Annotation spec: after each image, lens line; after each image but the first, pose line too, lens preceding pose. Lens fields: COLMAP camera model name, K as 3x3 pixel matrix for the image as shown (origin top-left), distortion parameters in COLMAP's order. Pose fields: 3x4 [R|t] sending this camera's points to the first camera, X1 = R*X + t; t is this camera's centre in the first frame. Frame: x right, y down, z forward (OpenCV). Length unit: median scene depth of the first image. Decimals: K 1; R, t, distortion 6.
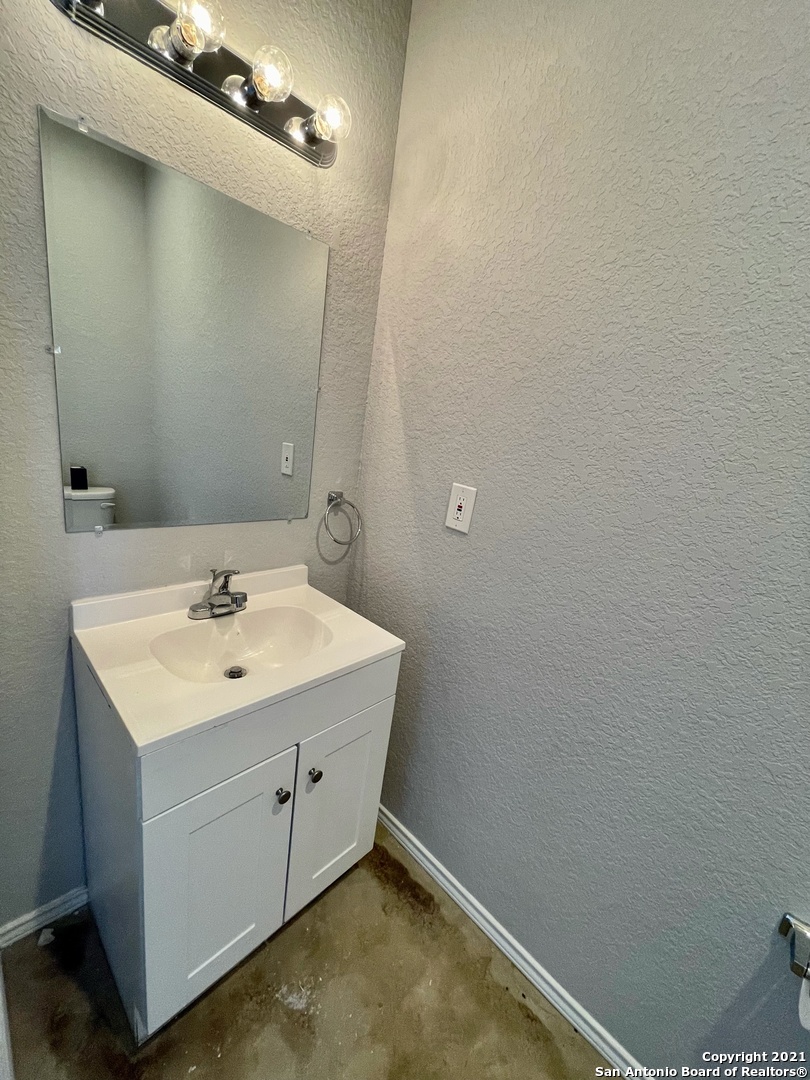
lens RADIAL K [[435.8, 0, 408.9], [0, 435.8, 544.6], [0, 0, 1]] dist [0.000989, -0.000016]
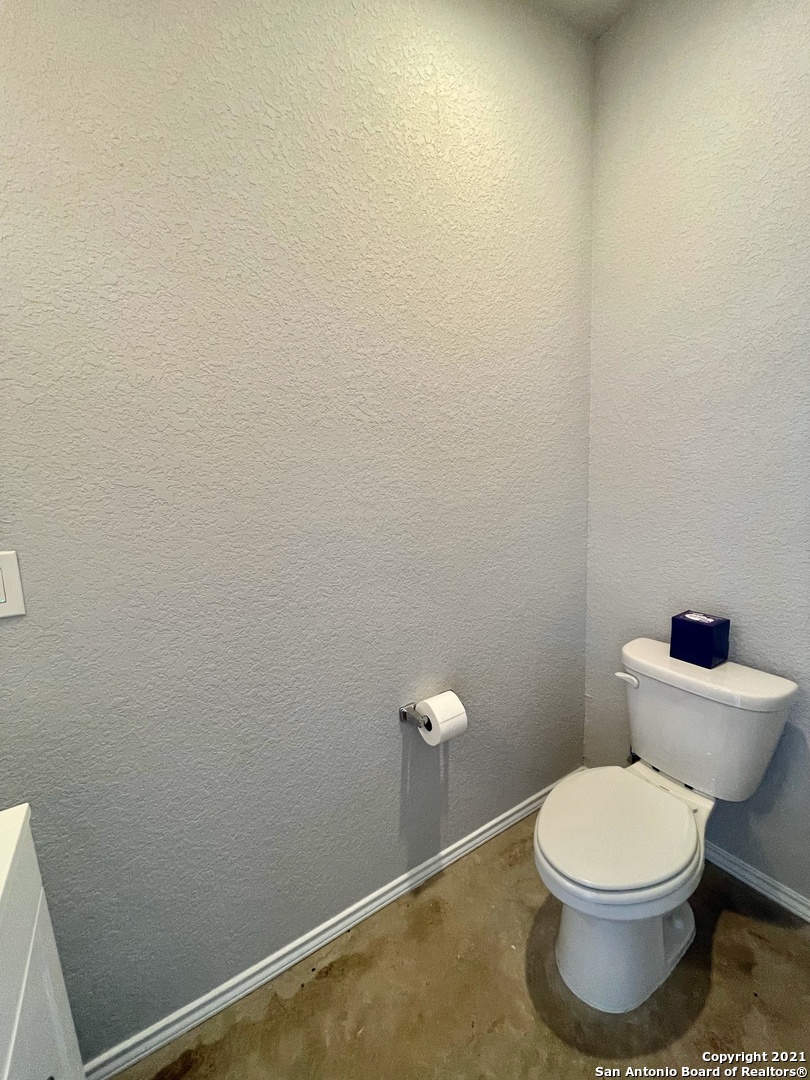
lens RADIAL K [[435.8, 0, 408.4], [0, 435.8, 535.2], [0, 0, 1]] dist [0.000989, -0.000016]
pose [[0.230567, -0.293798, 0.927643, -0.407280], [0.326550, 0.921406, 0.210658, -0.106552], [-0.916626, 0.254351, 0.308385, 0.210325]]
